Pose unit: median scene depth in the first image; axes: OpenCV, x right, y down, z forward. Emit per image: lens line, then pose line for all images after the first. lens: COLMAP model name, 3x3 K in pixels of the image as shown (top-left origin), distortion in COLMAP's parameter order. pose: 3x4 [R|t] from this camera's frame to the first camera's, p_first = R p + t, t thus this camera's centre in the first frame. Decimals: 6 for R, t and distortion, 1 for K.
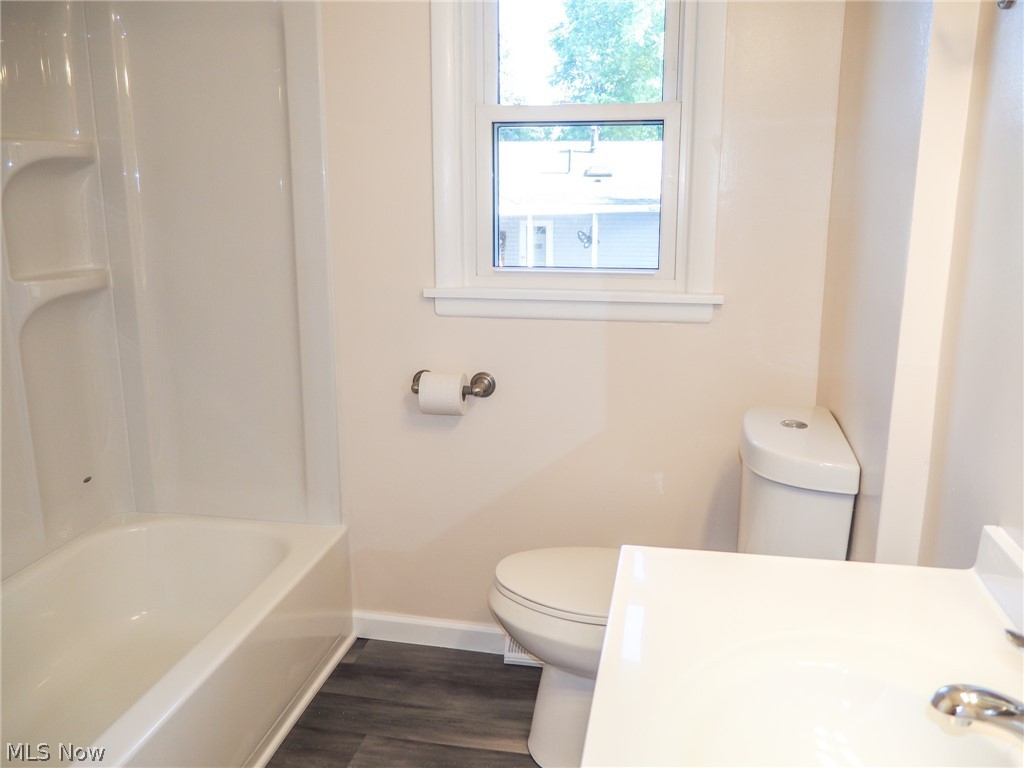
lens RADIAL K [[884.2, 0, 516.7], [0, 884.2, 387.5], [0, 0, 1]] dist [-0.016593, -0.003770]
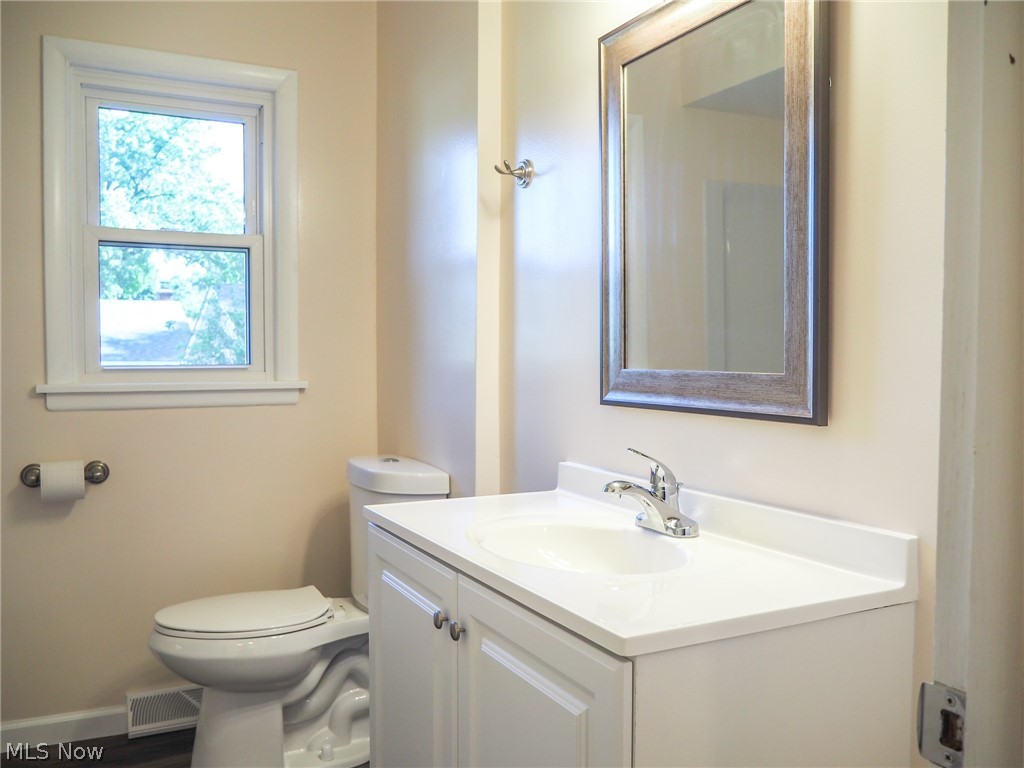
lens RADIAL K [[884.2, 0, 516.7], [0, 884.2, 387.5], [0, 0, 1]] dist [-0.016593, -0.003770]
pose [[0.782768, -0.024196, 0.621843, -0.319809], [0.137509, 0.981269, -0.134913, 0.117379], [-0.606932, 0.191115, 0.771433, -0.178274]]
